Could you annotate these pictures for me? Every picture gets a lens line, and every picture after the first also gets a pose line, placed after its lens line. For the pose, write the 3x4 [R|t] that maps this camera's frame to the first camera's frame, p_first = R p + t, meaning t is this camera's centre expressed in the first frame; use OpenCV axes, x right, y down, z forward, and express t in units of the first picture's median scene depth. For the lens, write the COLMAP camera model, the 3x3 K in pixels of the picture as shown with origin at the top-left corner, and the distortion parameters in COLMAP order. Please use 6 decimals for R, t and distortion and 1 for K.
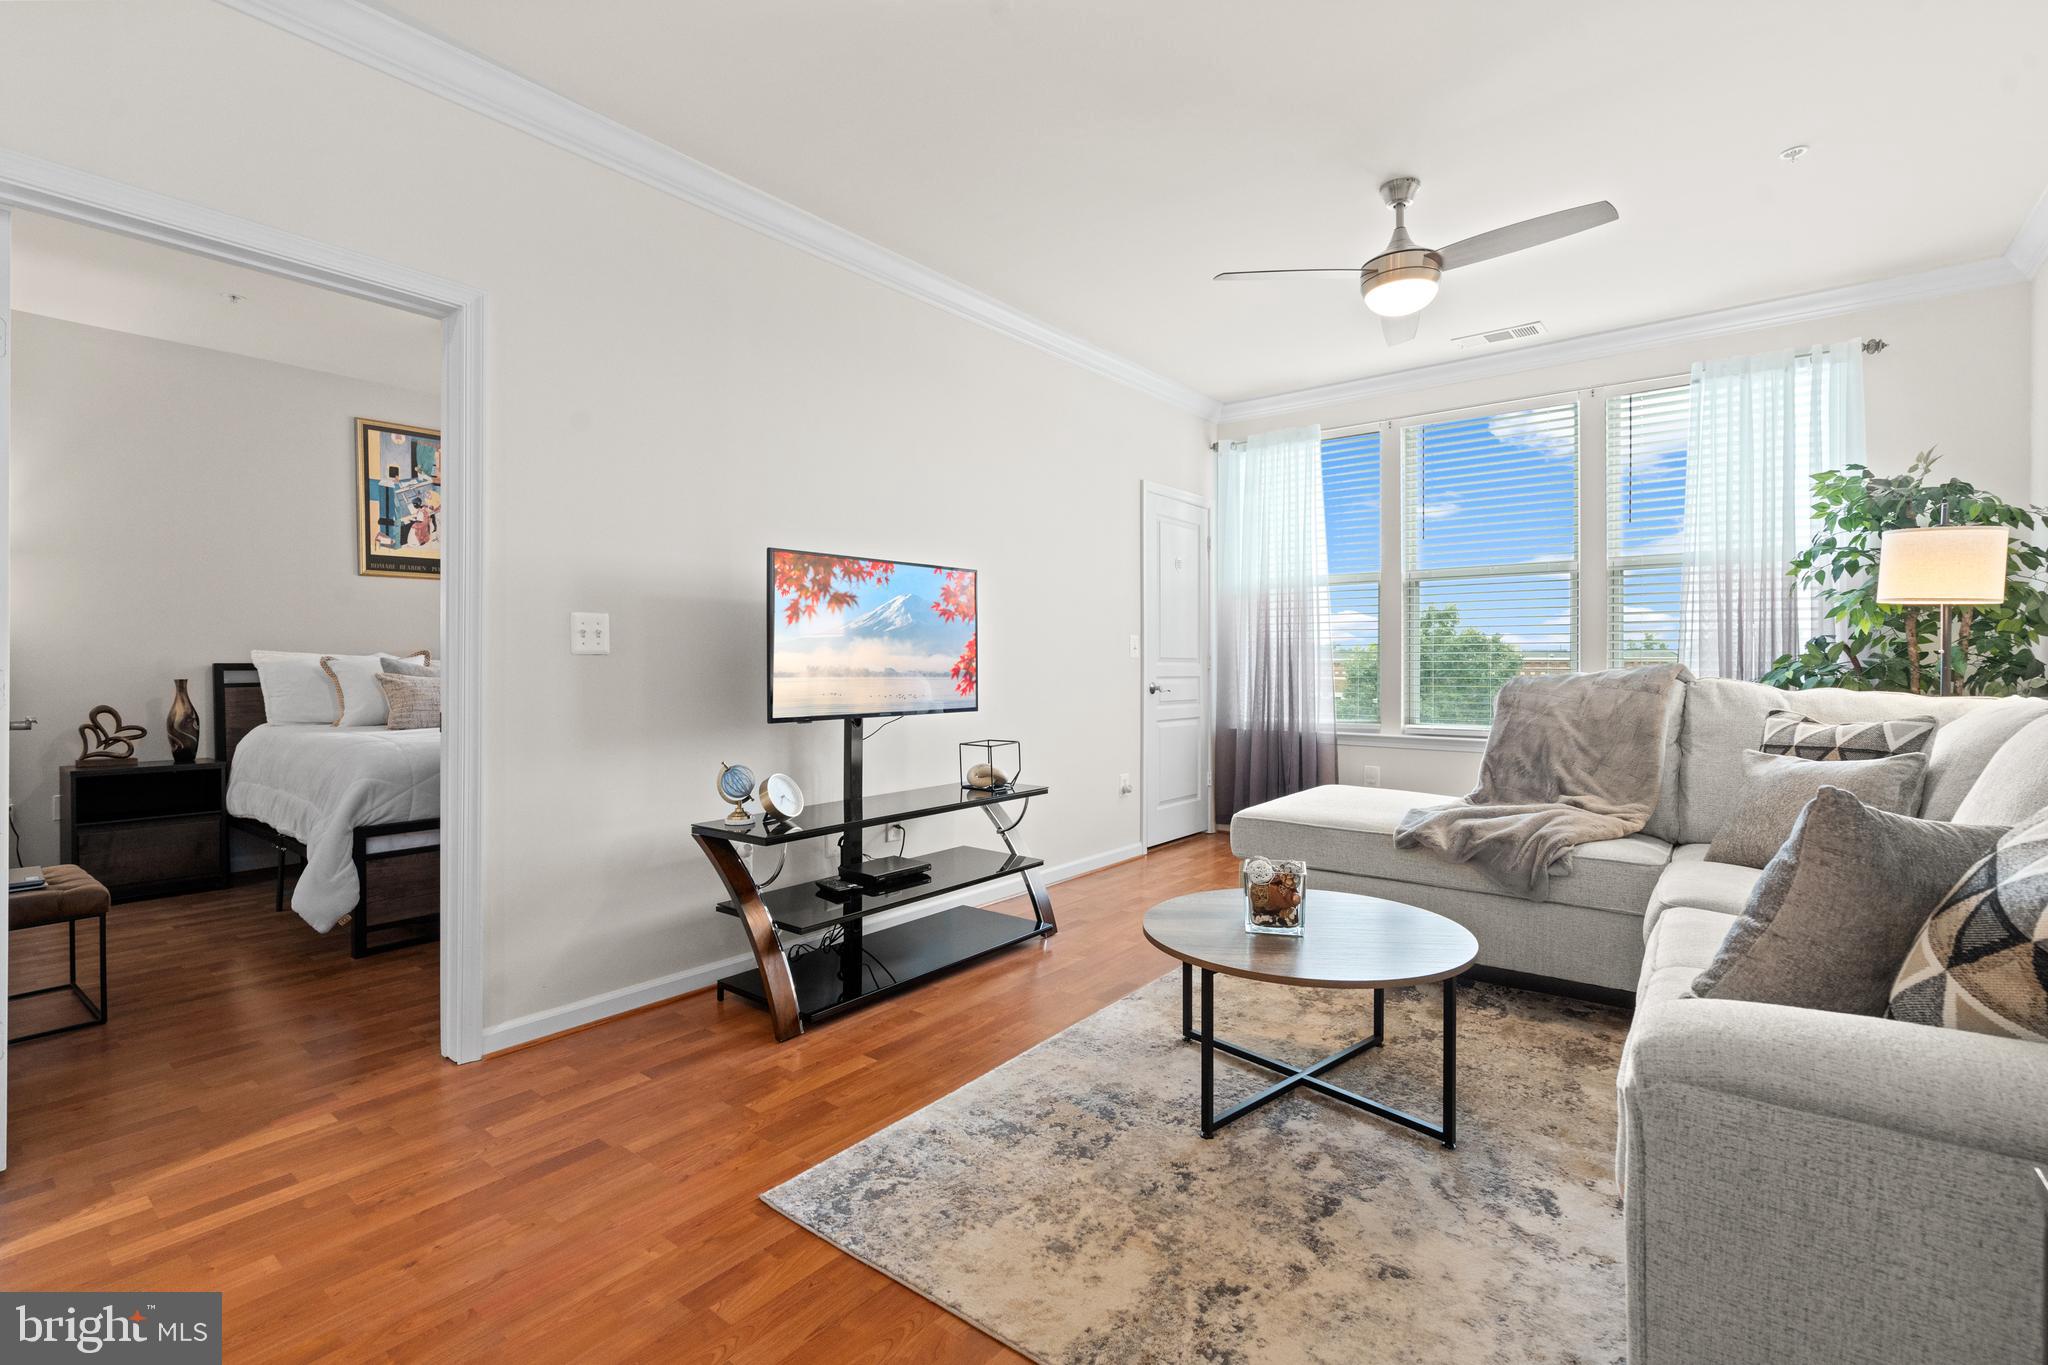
lens RADIAL K [[922.8, 0, 1020.4], [0, 922.8, 671.1], [0, 0, 1]] dist [-0.003214, 0.000399]
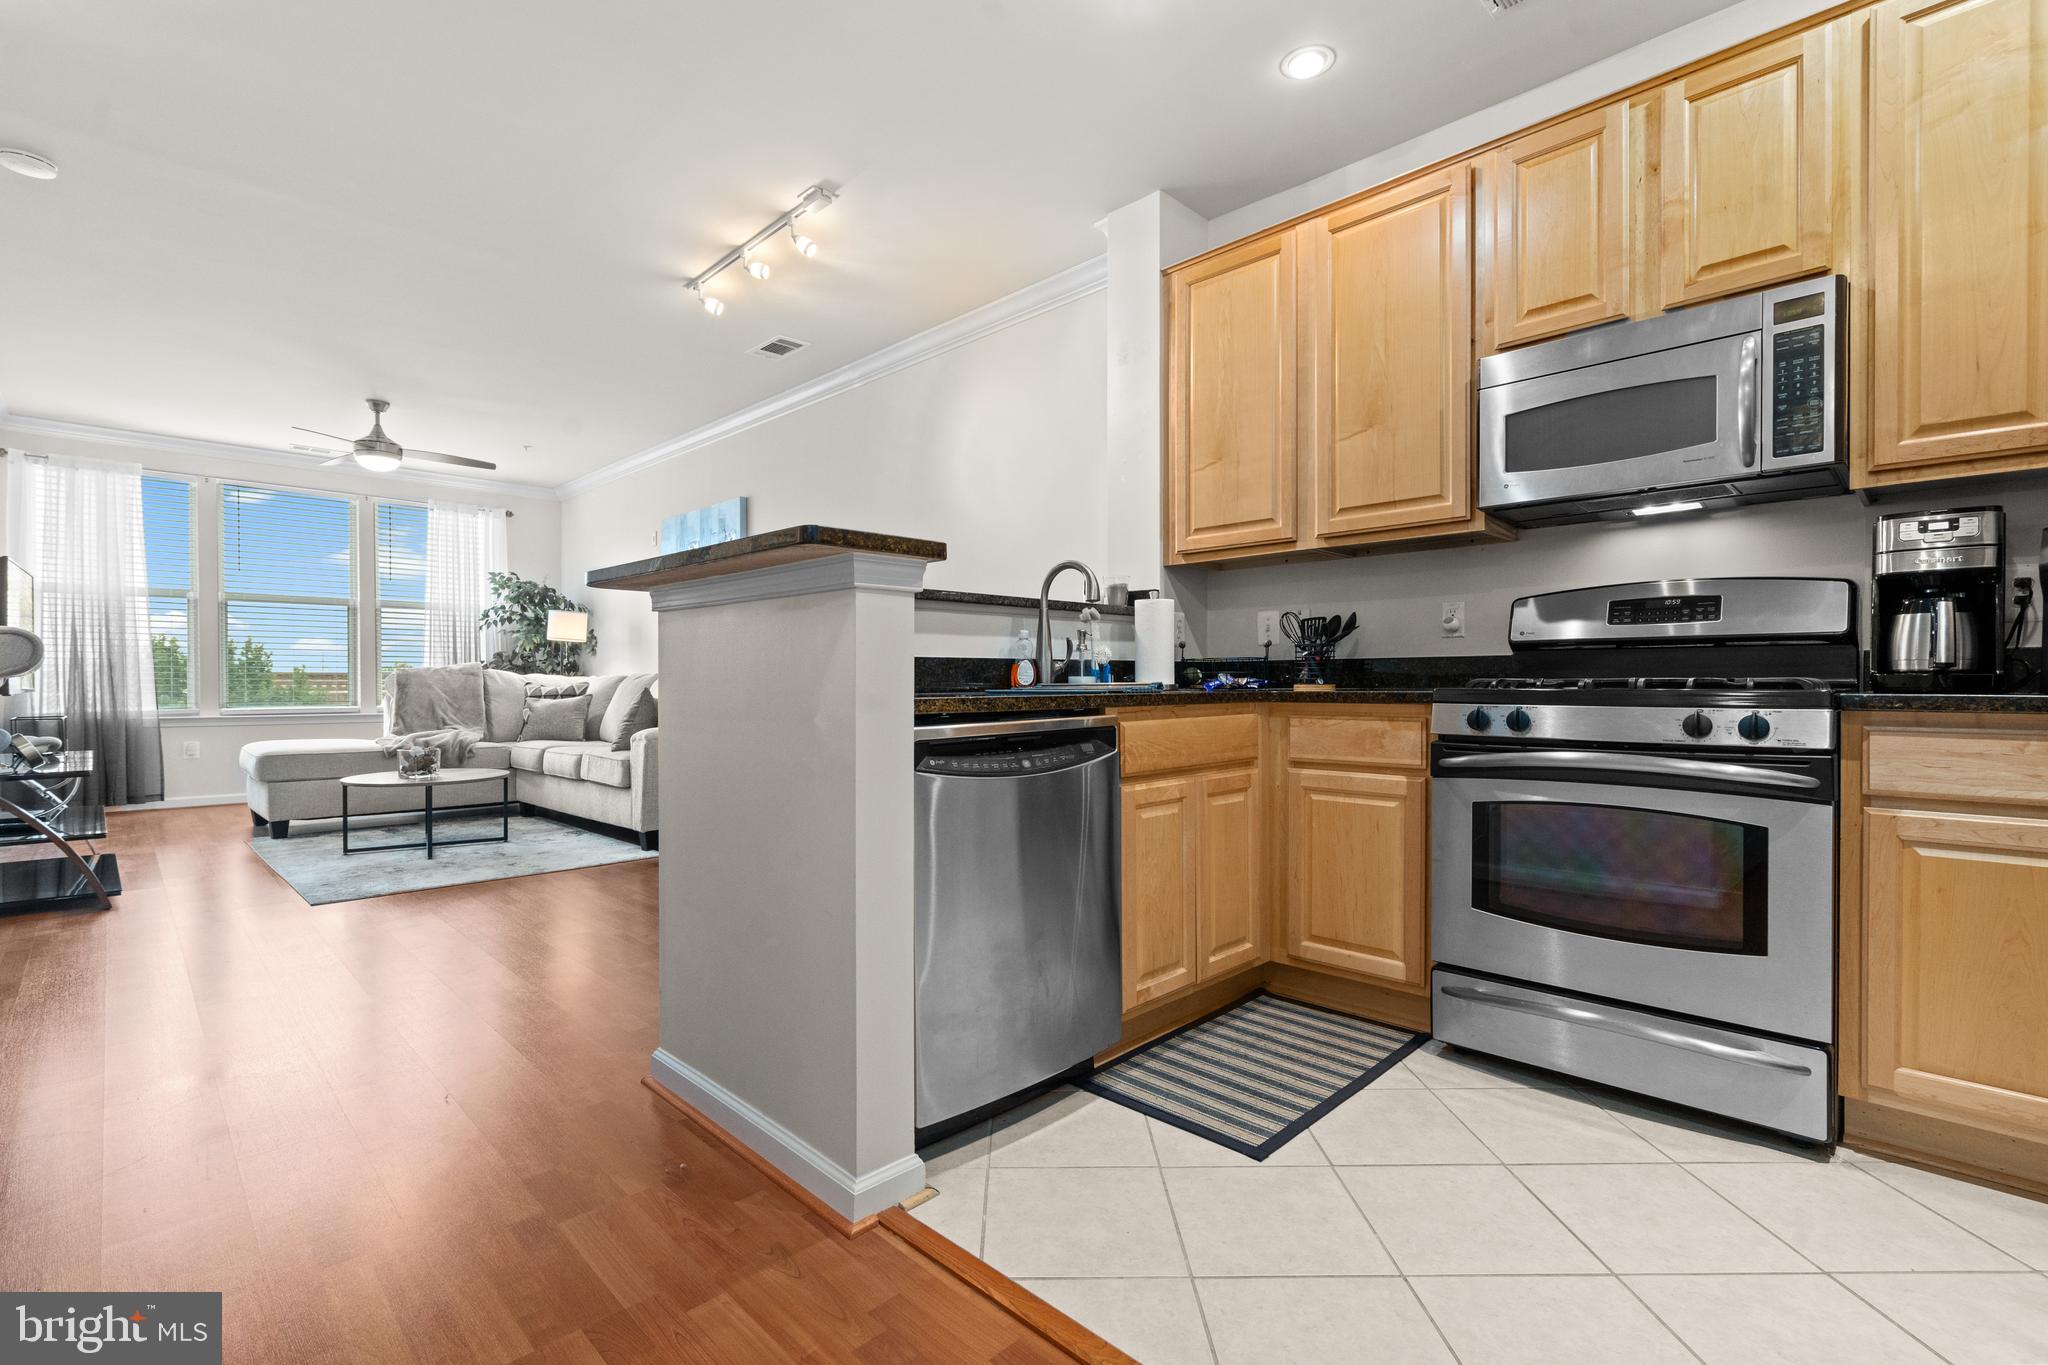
lens RADIAL K [[921.9, 0, 1018.6], [0, 921.9, 690.1], [0, 0, 1]] dist [-0.002824, 0.000753]
pose [[0.119288, -0.007815, 0.992829, -1.770923], [0.005456, 0.999959, 0.007216, 0.065710], [-0.992845, 0.004556, 0.119326, -0.694304]]
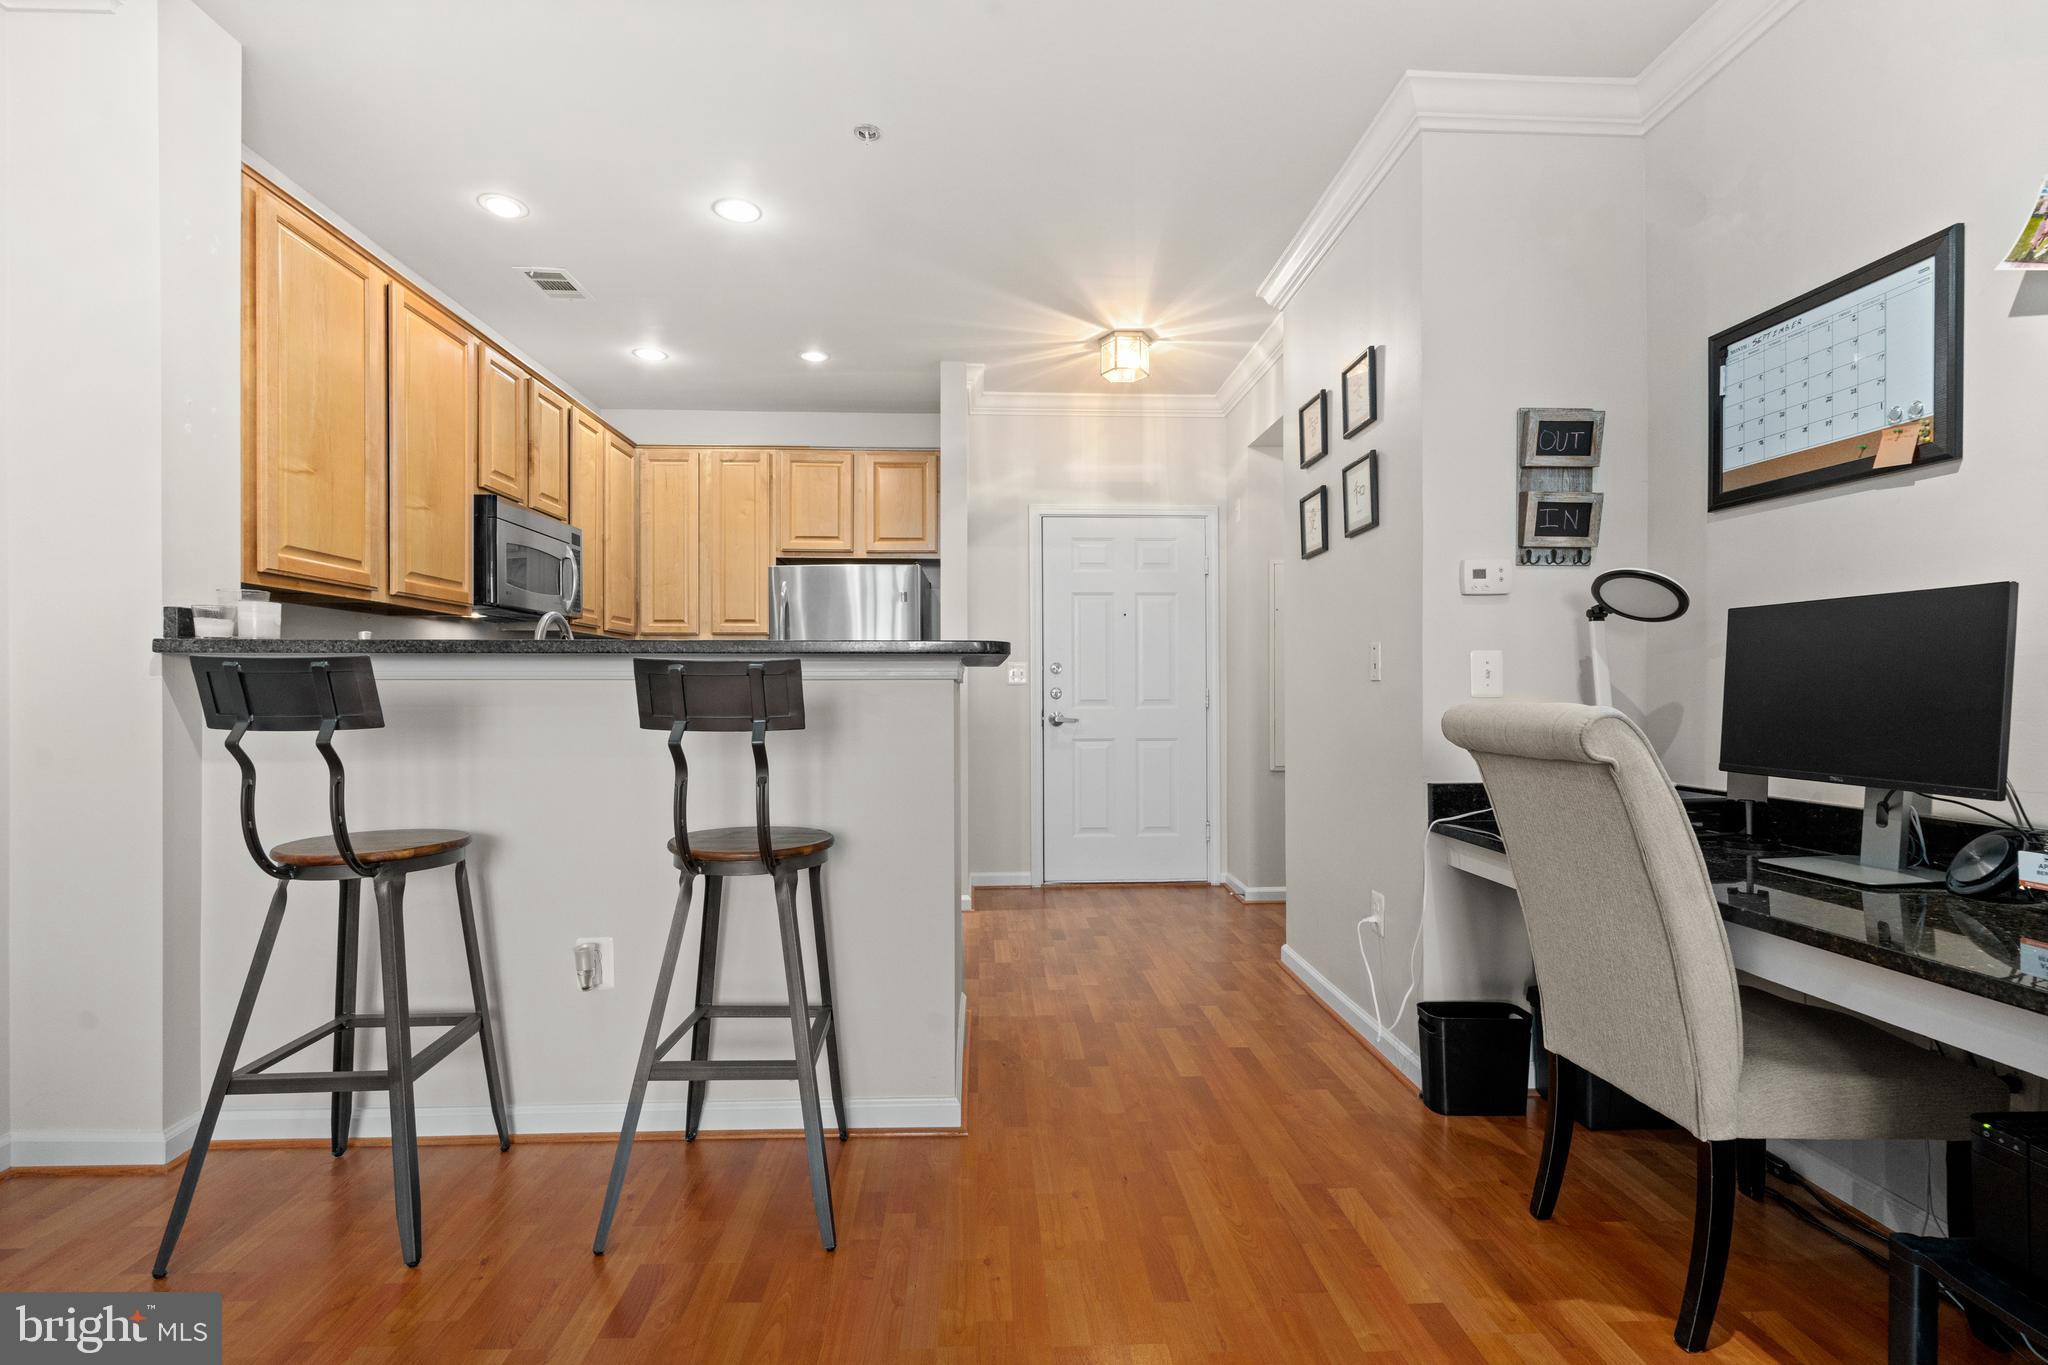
lens RADIAL K [[921.9, 0, 1018.6], [0, 921.9, 690.1], [0, 0, 1]] dist [-0.002824, 0.000753]
pose [[-0.757132, 0.002187, -0.653258, -0.263187], [0.001406, 0.999998, 0.001718, -0.000633], [0.653260, 0.000382, -0.757134, 0.598270]]
